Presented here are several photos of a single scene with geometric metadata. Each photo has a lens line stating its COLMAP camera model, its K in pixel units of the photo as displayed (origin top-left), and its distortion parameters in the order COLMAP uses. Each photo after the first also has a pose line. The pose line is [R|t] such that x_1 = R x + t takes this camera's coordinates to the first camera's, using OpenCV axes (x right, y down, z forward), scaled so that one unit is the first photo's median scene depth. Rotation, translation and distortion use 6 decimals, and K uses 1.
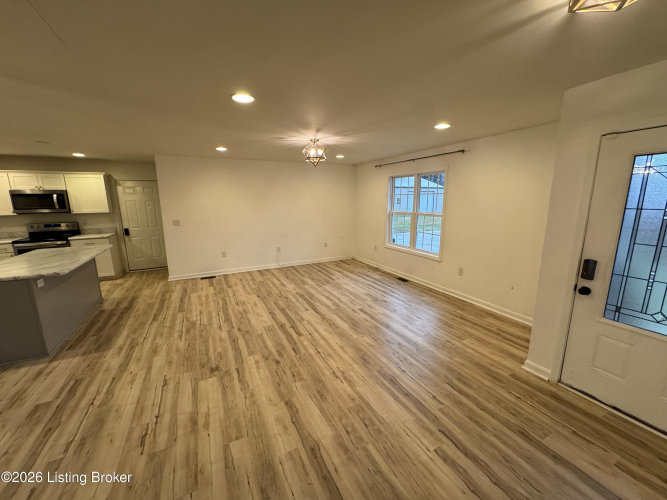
lens RADIAL K [[266.2, 0, 333.3], [0, 266.2, 248.1], [0, 0, 1]] dist [0.000208, 0.000370]
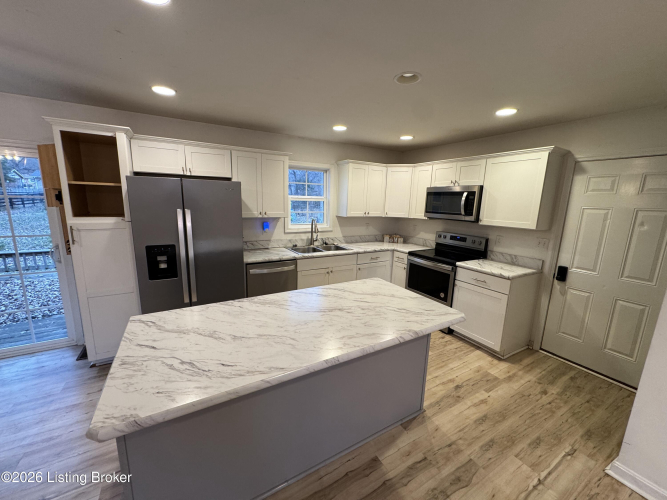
lens RADIAL K [[266.2, 0, 333.9], [0, 266.2, 248.3], [0, 0, 1]] dist [0.000208, 0.000370]
pose [[0.065655, 0.191721, -0.979251, -0.402760], [-0.217747, 0.960470, 0.173445, -0.110861], [0.973794, 0.201841, 0.104807, 0.629562]]
